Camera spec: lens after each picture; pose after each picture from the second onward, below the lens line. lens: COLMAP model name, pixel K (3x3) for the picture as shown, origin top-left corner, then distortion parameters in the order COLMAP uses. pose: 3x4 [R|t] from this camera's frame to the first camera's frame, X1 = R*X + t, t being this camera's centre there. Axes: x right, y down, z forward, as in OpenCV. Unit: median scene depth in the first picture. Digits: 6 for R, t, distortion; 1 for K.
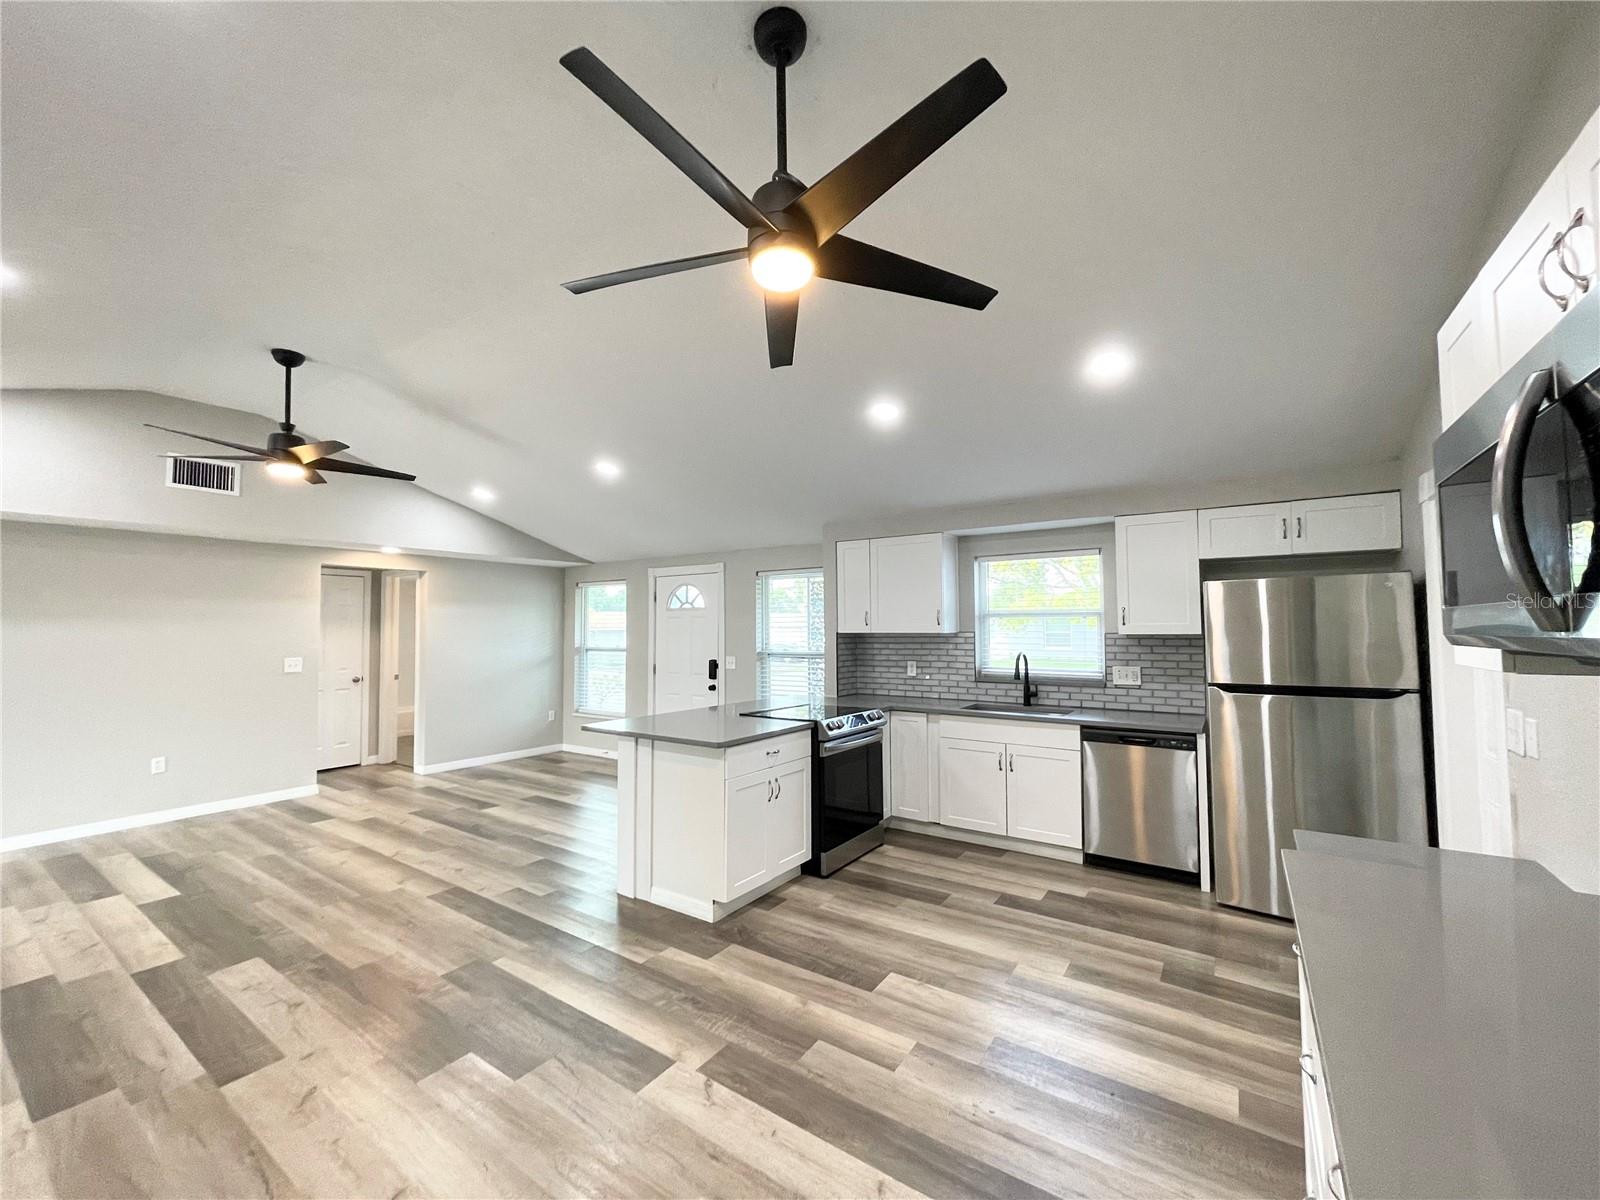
lens RADIAL K [[648.3, 0, 798.1], [0, 648.3, 600.5], [0, 0, 1]] dist [-0.003484, 0.003015]
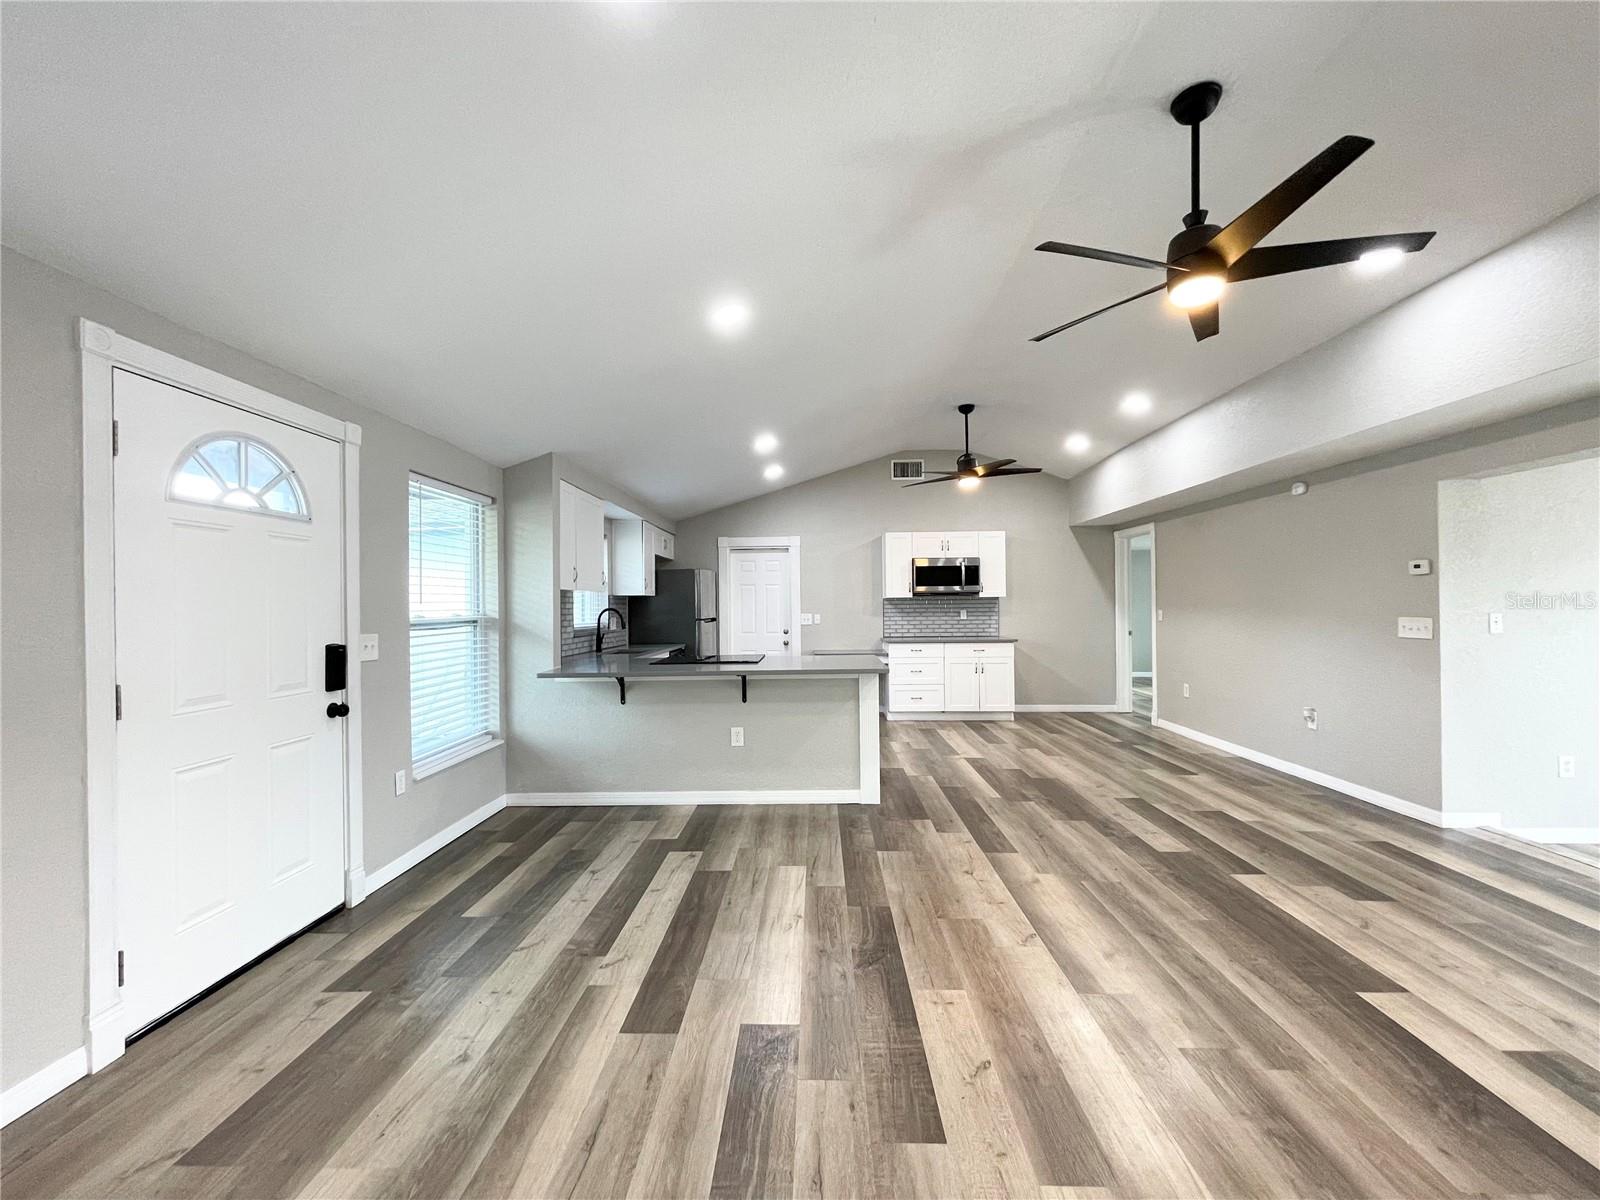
lens RADIAL K [[645.3, 0, 800.0], [0, 645.3, 600.0], [0, 0, 1]] dist [-0.000782, 0.000245]
pose [[-0.544277, 0.017869, 0.838715, -1.077484], [-0.021969, 0.999127, -0.035543, 0.116430], [-0.838618, -0.037771, -0.543409, 1.612043]]
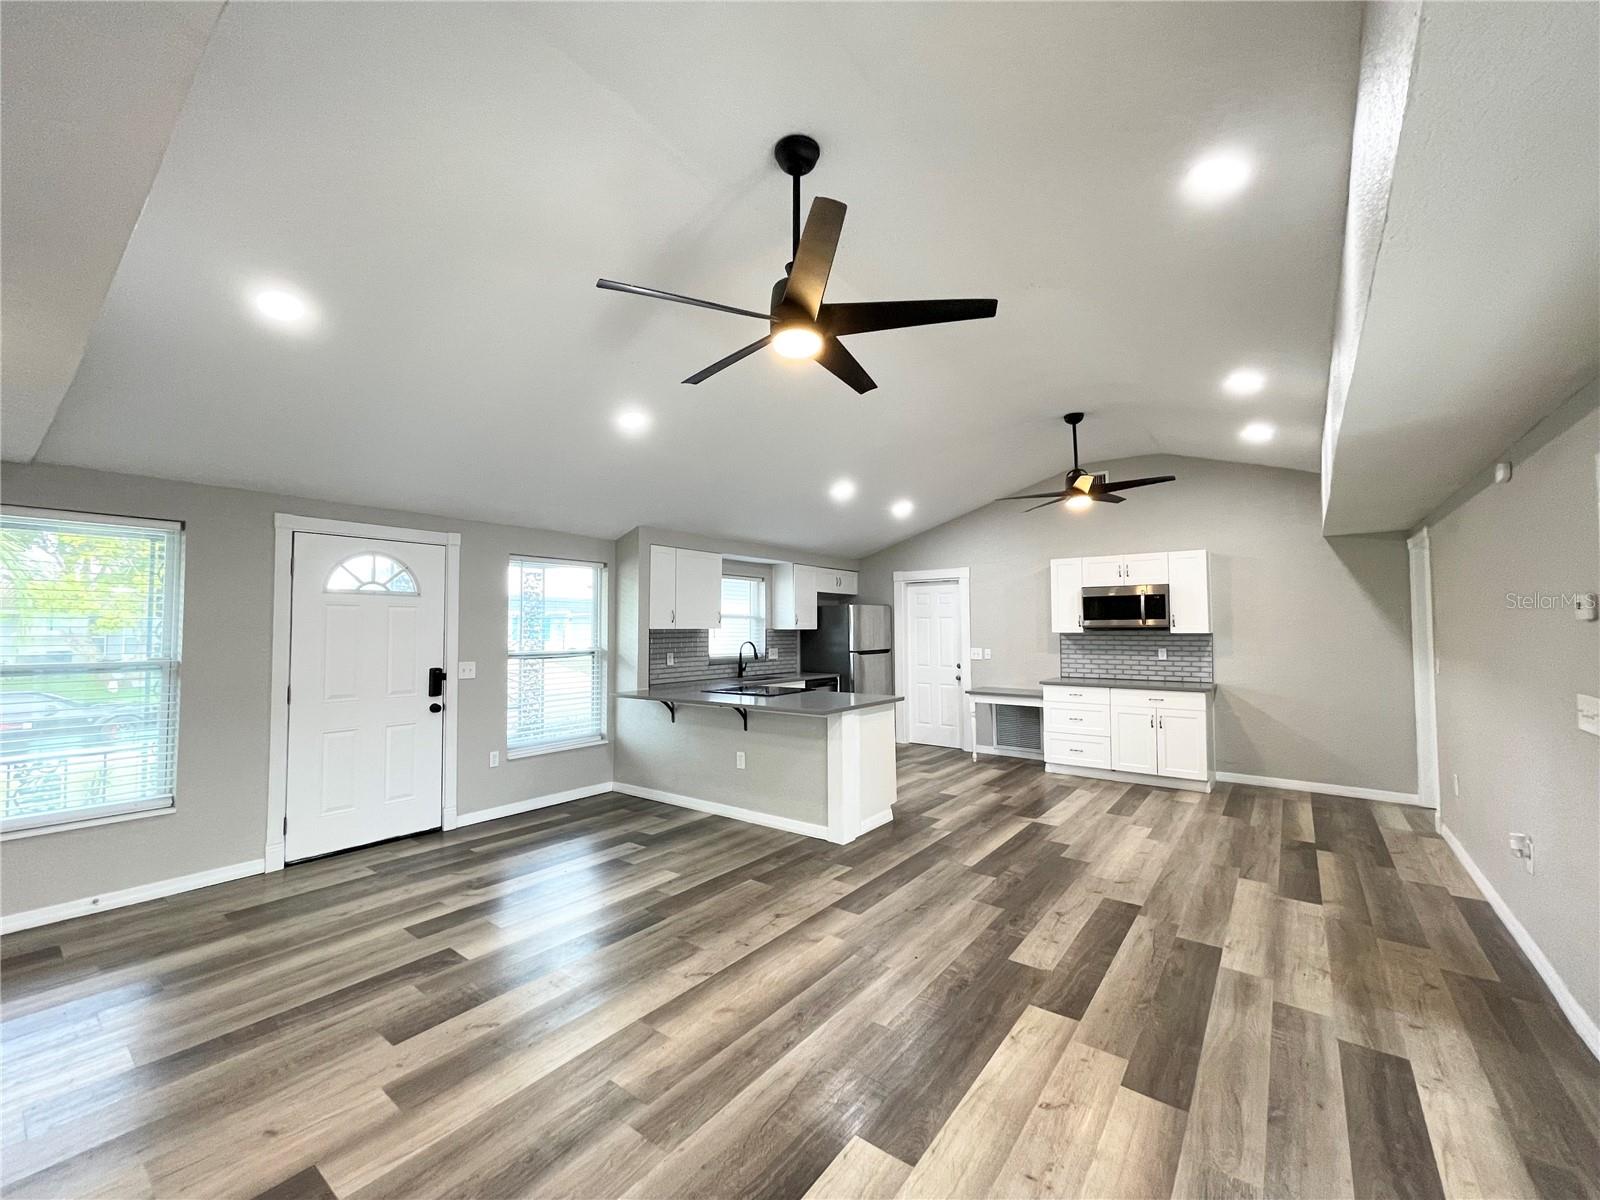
lens RADIAL K [[648.3, 0, 798.1], [0, 648.3, 600.5], [0, 0, 1]] dist [-0.003484, 0.003015]
pose [[0.050435, 0.048255, 0.997561, -1.353068], [-0.039047, 0.998164, -0.046310, 0.057447], [-0.997964, -0.036616, 0.052226, 0.946513]]
